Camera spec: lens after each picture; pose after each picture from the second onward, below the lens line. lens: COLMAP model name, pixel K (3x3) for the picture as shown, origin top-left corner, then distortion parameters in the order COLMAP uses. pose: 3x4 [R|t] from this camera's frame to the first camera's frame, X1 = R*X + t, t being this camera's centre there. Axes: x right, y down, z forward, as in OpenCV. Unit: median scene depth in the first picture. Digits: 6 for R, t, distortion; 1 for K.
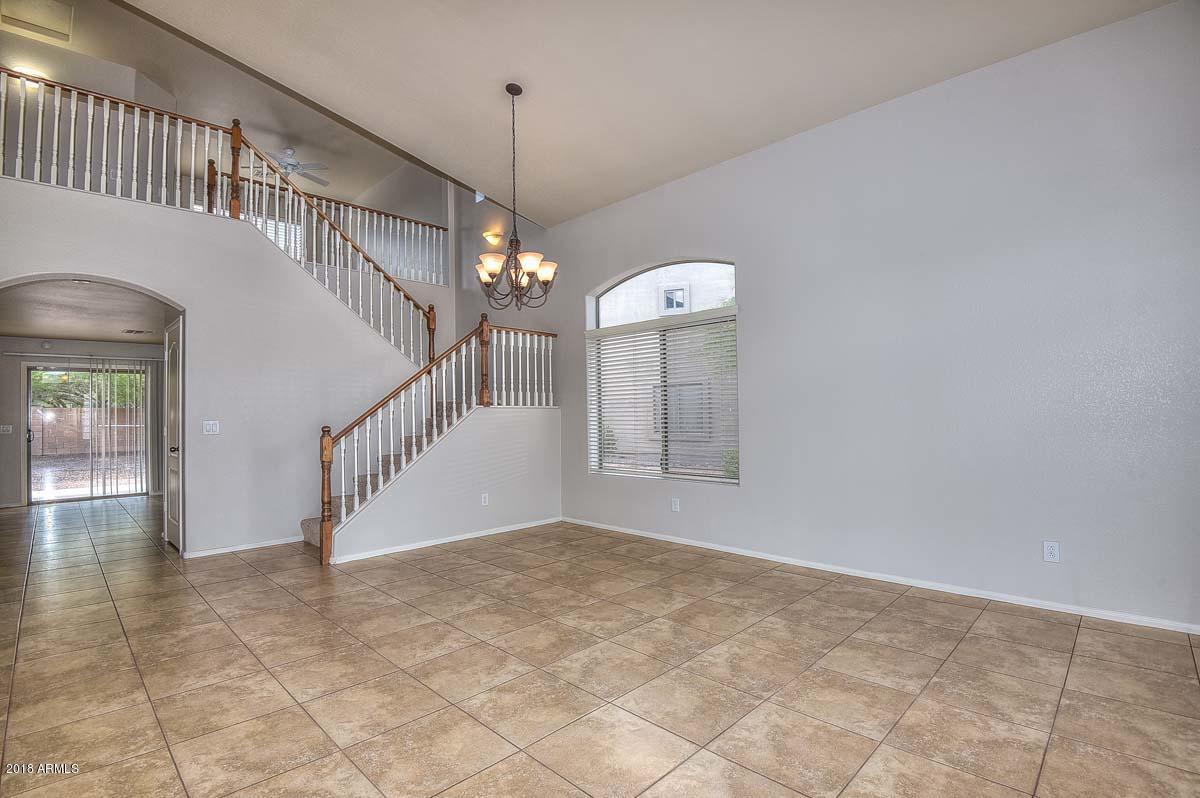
lens RADIAL K [[557.7, 0, 590.0], [0, 557.7, 401.3], [0, 0, 1]] dist [-0.023040, -0.009219]
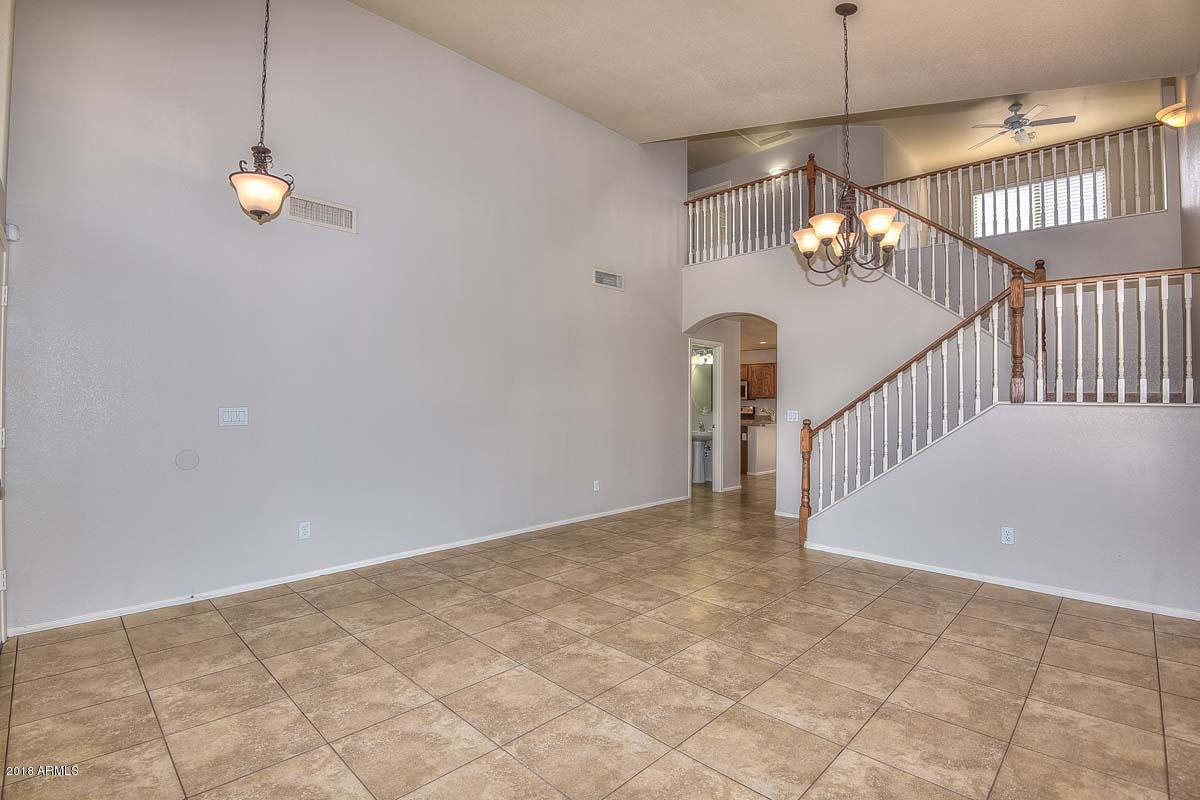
lens RADIAL K [[557.7, 0, 589.0], [0, 557.7, 393.8], [0, 0, 1]] dist [-0.023040, -0.009219]
pose [[0.002114, 0.003252, -0.999992, 0.855870], [0.014488, 0.999890, 0.003282, -0.020061], [0.999893, -0.014495, 0.002067, 0.817705]]
